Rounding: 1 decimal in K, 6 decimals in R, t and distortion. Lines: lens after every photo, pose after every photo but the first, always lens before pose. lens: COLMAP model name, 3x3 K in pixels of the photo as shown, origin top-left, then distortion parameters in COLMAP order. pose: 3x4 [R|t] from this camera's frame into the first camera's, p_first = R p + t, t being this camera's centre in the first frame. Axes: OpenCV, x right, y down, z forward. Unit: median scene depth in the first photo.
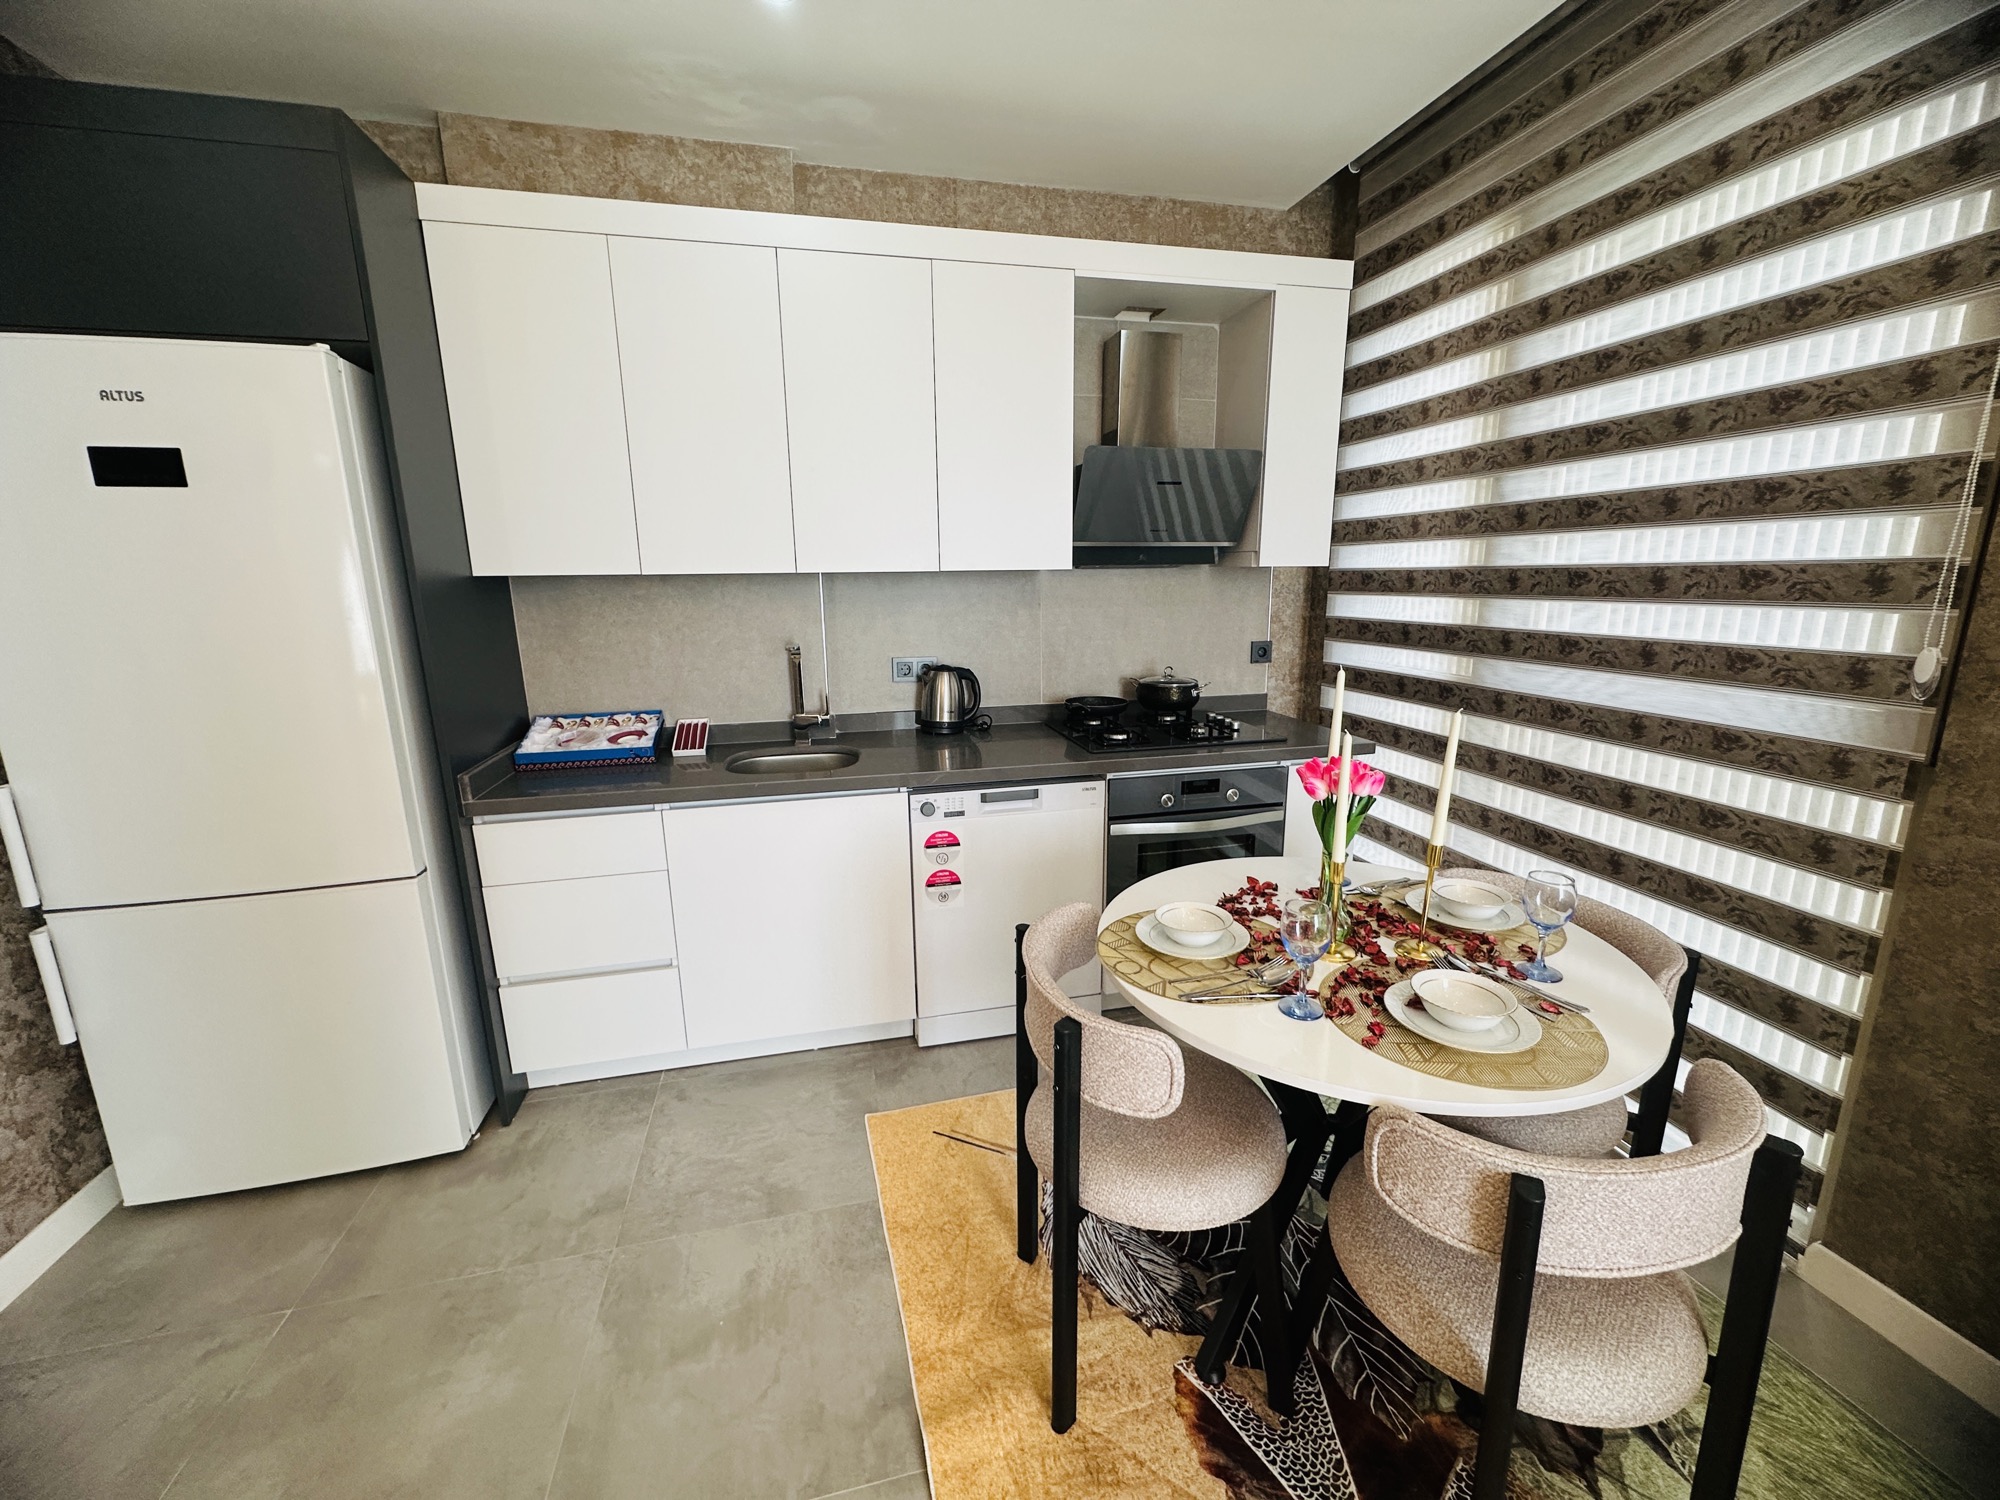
lens RADIAL K [[800.1, 0, 1000.3], [0, 800.1, 746.8], [0, 0, 1]] dist [-0.003696, 0.000893]
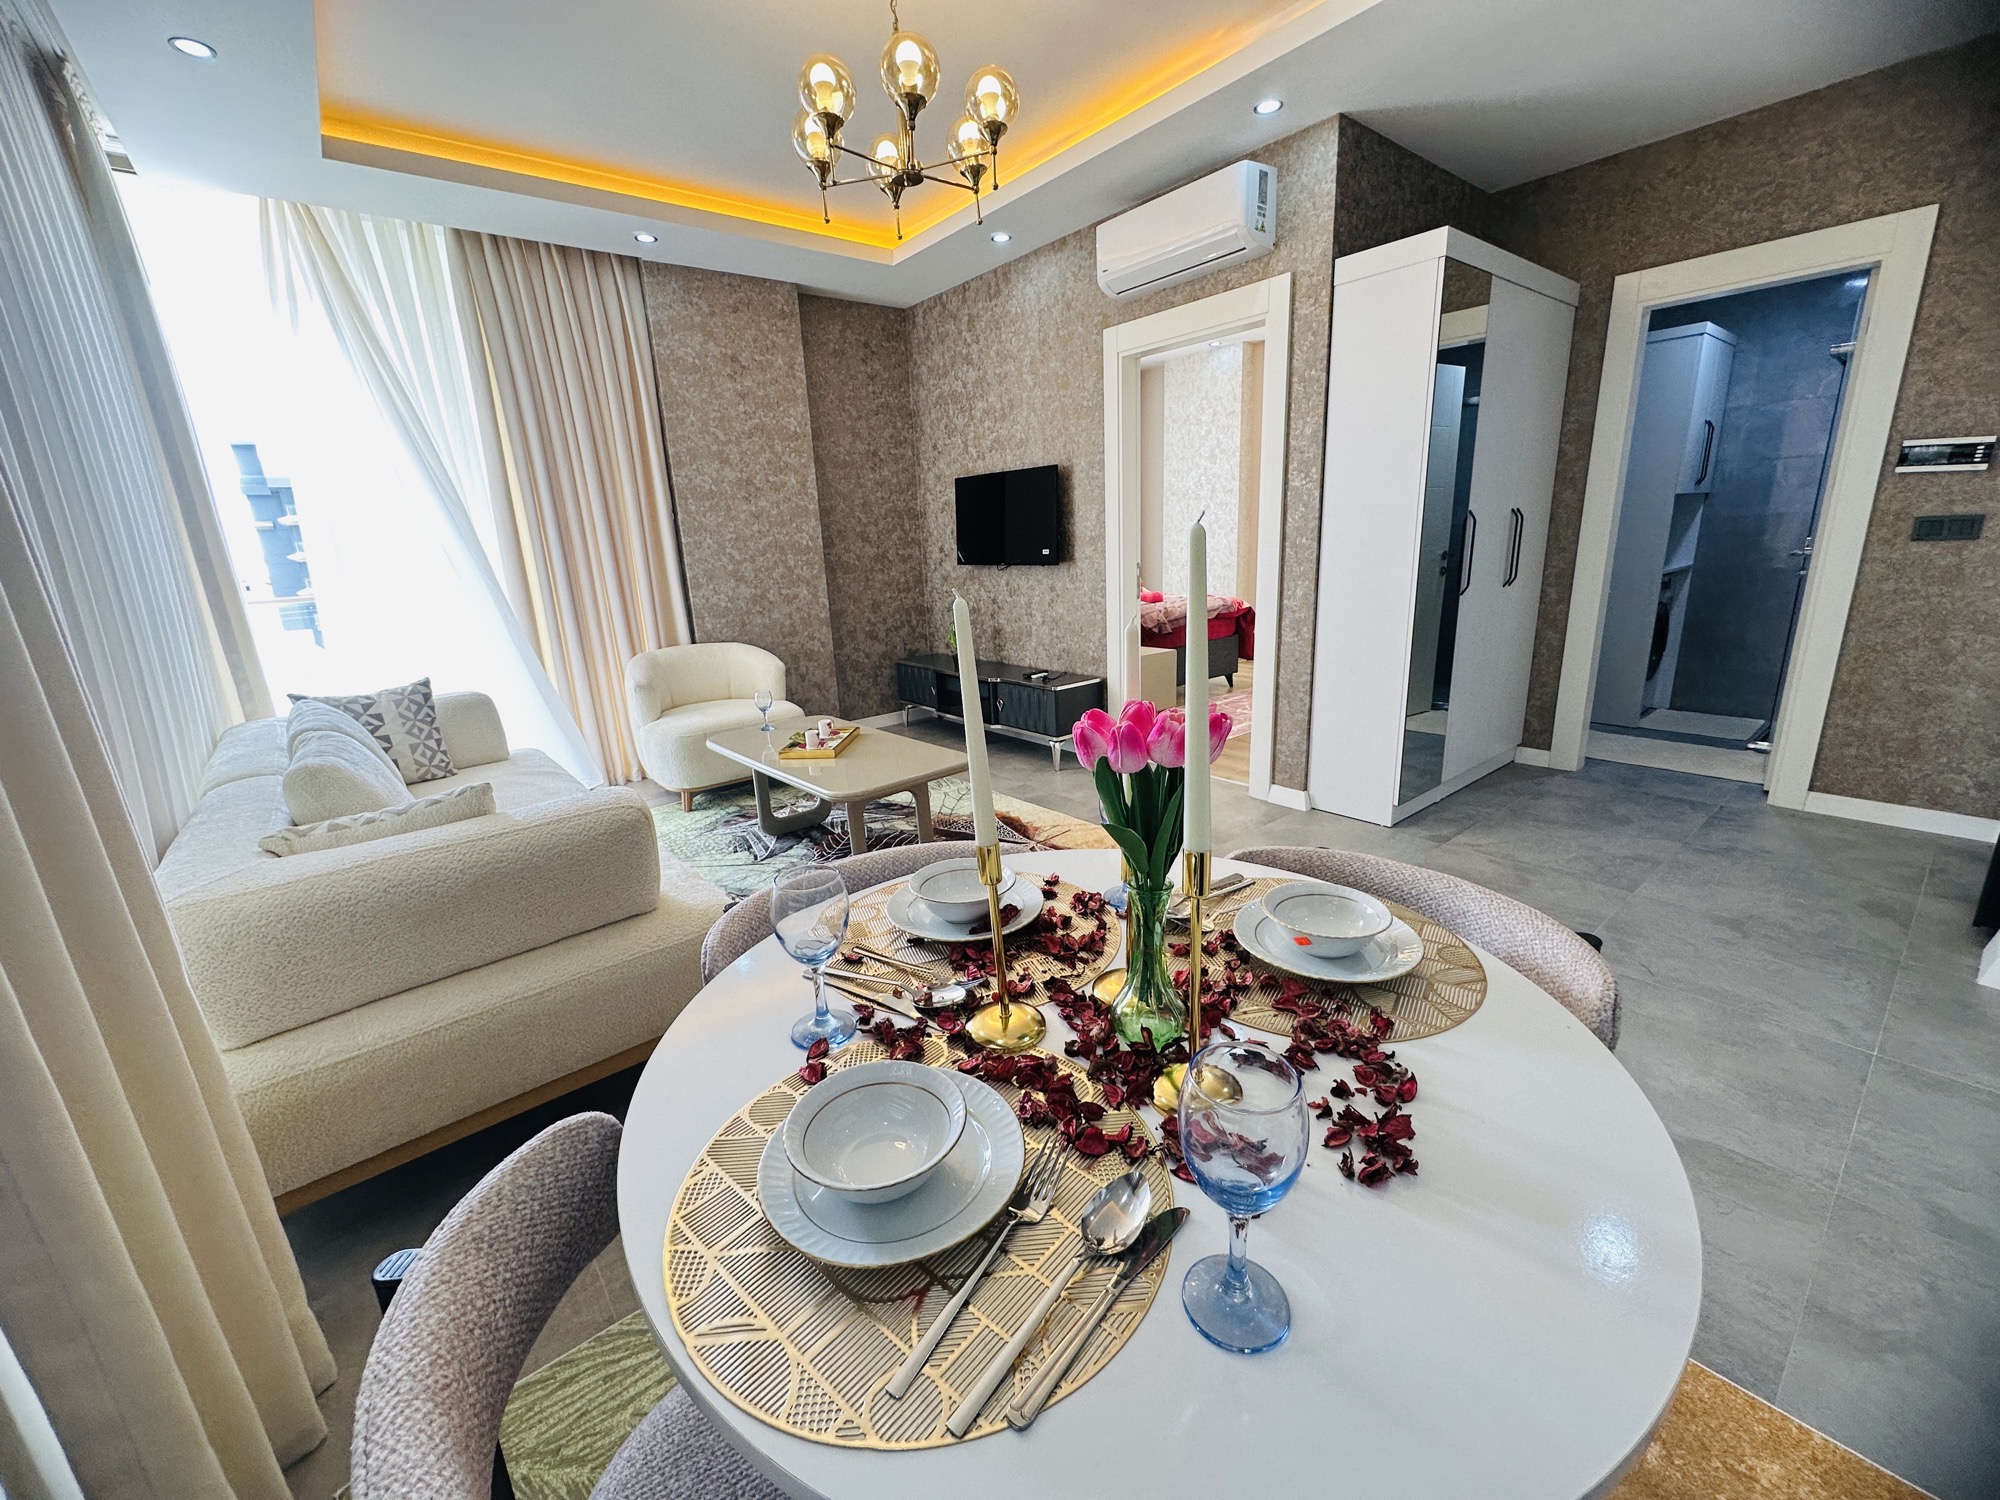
lens RADIAL K [[800.1, 0, 999.6], [0, 800.1, 746.9], [0, 0, 1]] dist [-0.003696, 0.000893]
pose [[-0.904050, 0.162784, -0.395216, 0.476247], [-0.032878, 0.895416, 0.444016, -0.116765], [0.426161, 0.414406, -0.804148, 0.913064]]
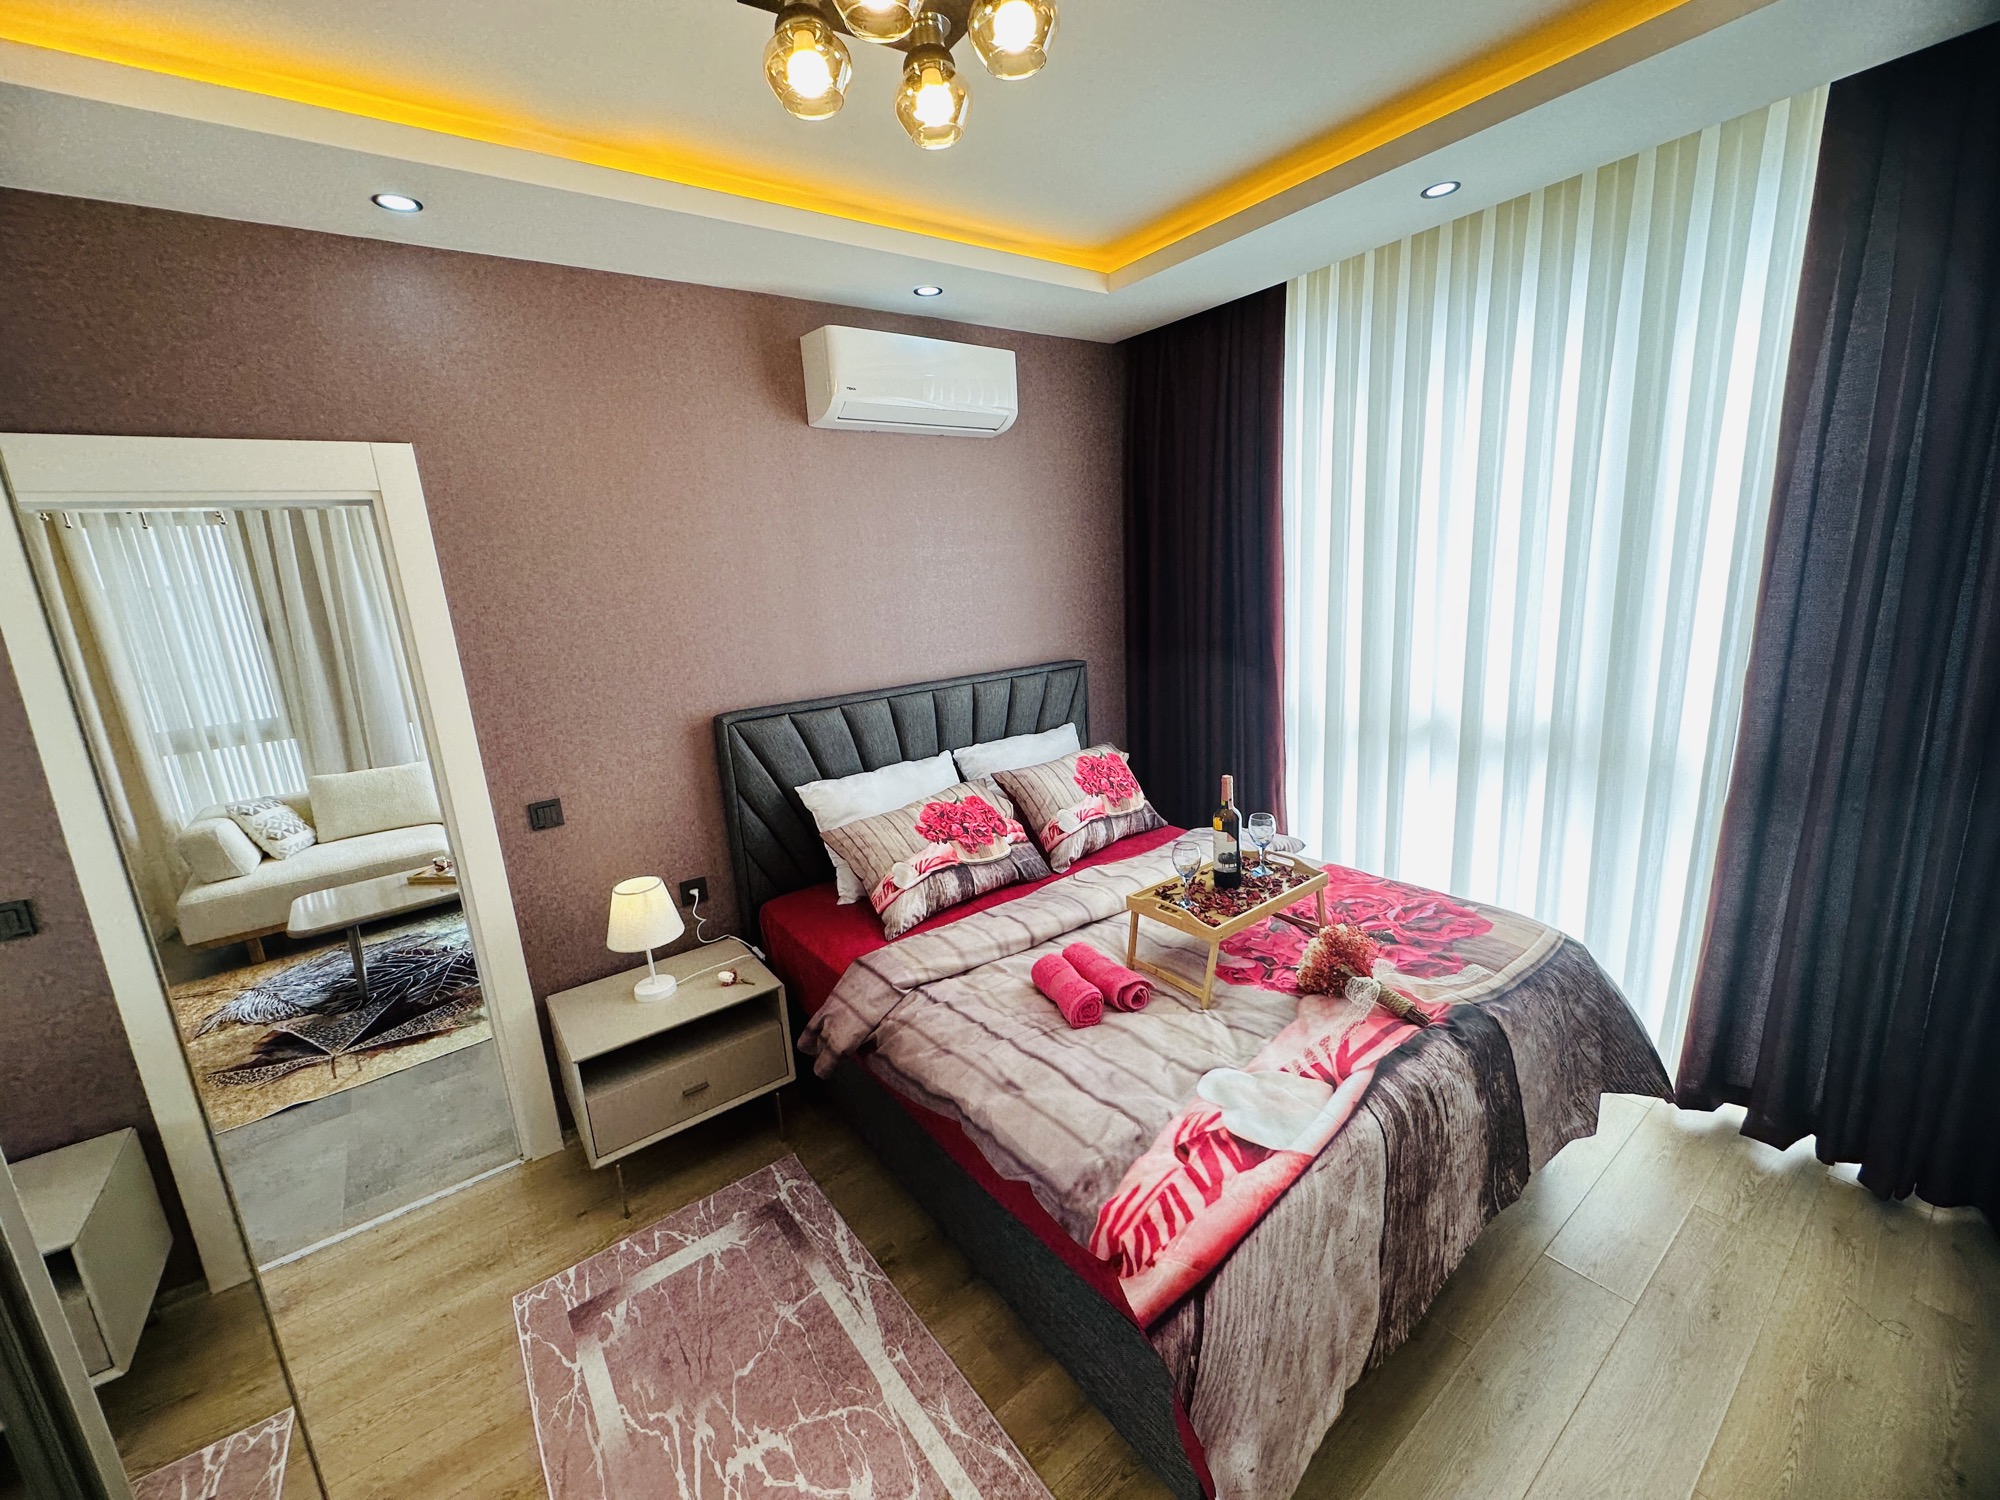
lens RADIAL K [[800.1, 0, 999.7], [0, 800.1, 747.3], [0, 0, 1]] dist [-0.003696, 0.000893]
pose [[-0.392960, -0.164008, 0.904812, -1.984104], [0.265359, 0.921881, 0.282348, 0.100691], [-0.880436, 0.351052, -0.318741, -1.091139]]
